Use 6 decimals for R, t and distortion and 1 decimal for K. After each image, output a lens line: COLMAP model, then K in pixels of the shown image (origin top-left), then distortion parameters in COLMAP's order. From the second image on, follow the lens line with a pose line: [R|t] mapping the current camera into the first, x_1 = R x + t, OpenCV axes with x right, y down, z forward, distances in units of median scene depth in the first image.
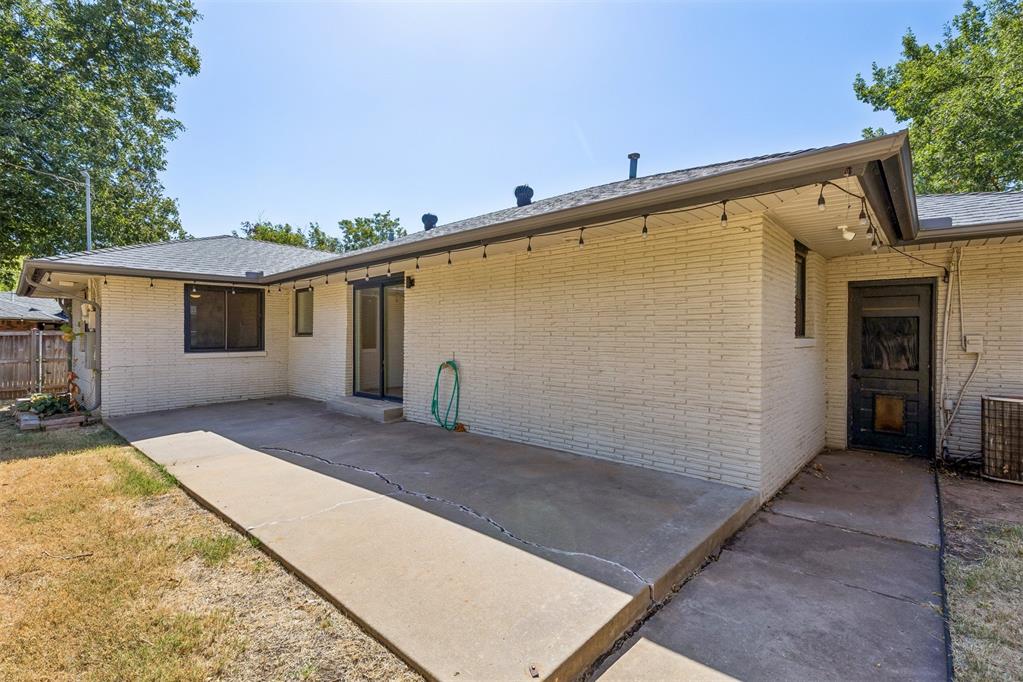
lens RADIAL K [[462.8, 0, 513.9], [0, 462.8, 338.3], [0, 0, 1]] dist [0.006937, -0.001591]
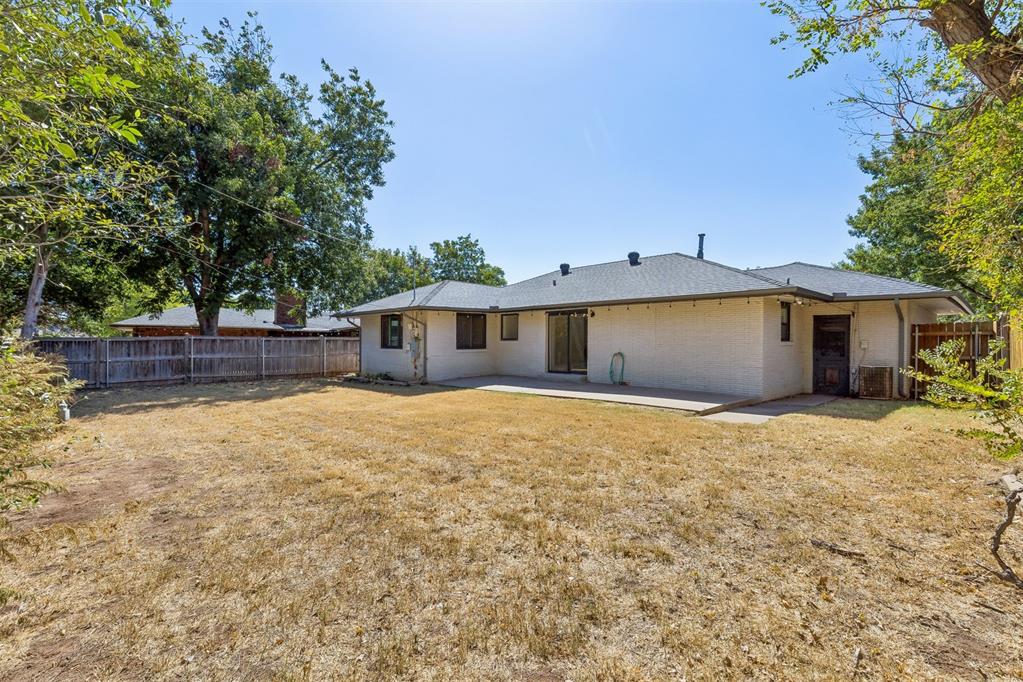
lens RADIAL K [[462.8, 0, 508.8], [0, 462.8, 344.5], [0, 0, 1]] dist [0.006937, -0.001591]
pose [[0.995961, -0.000105, -0.089788, -0.285210], [0.000721, 0.999976, 0.006825, -0.001902], [0.089785, -0.006862, 0.995938, -0.739538]]
